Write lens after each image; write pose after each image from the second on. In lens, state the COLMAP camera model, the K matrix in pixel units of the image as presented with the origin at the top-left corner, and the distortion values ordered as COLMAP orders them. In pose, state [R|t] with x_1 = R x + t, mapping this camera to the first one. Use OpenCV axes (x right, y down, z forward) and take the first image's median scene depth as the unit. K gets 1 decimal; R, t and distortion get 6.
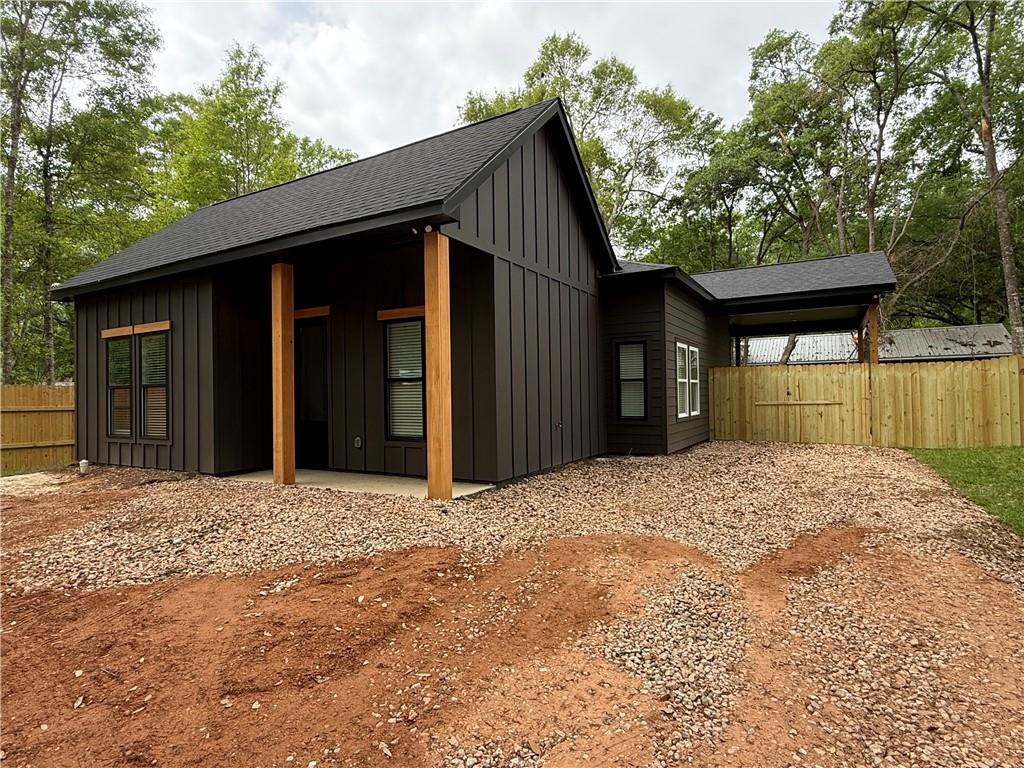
lens RADIAL K [[552.6, 0, 511.4], [0, 552.6, 387.3], [0, 0, 1]] dist [0.003104, -0.002800]
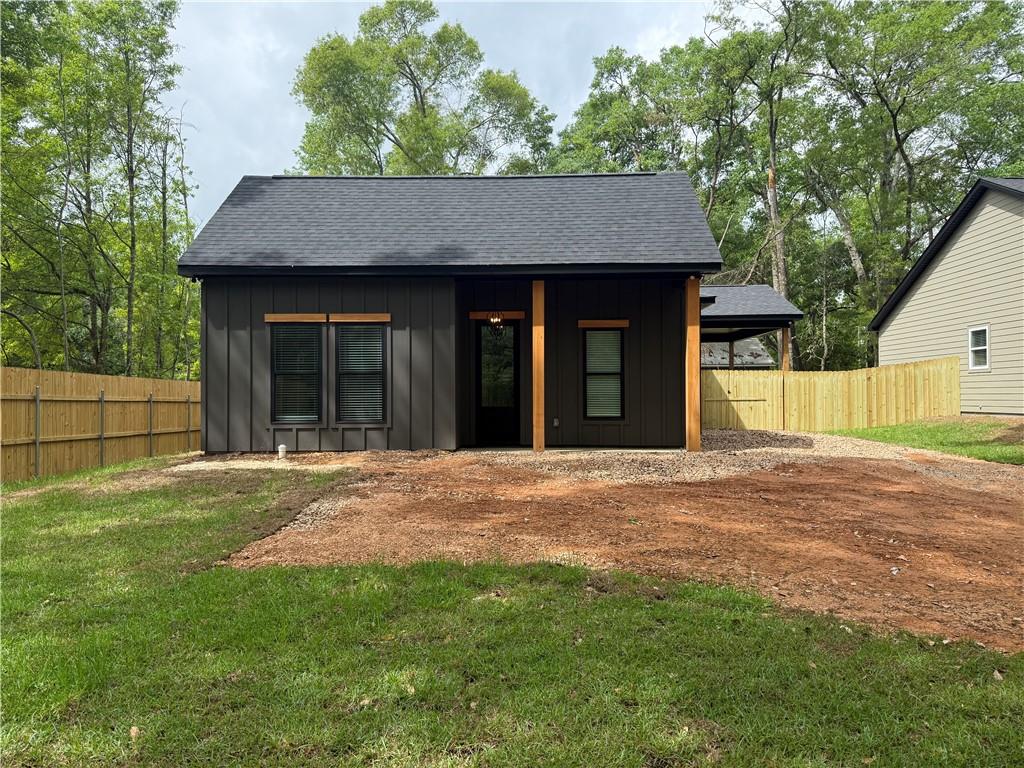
lens RADIAL K [[720.7, 0, 511.5], [0, 720.7, 384.1], [0, 0, 1]] dist [0.026615, 0.000917]
pose [[0.884048, 0.022192, 0.466870, -0.816472], [-0.019195, 0.999753, -0.011175, 0.023125], [-0.467003, 0.000918, 0.884256, -0.292140]]
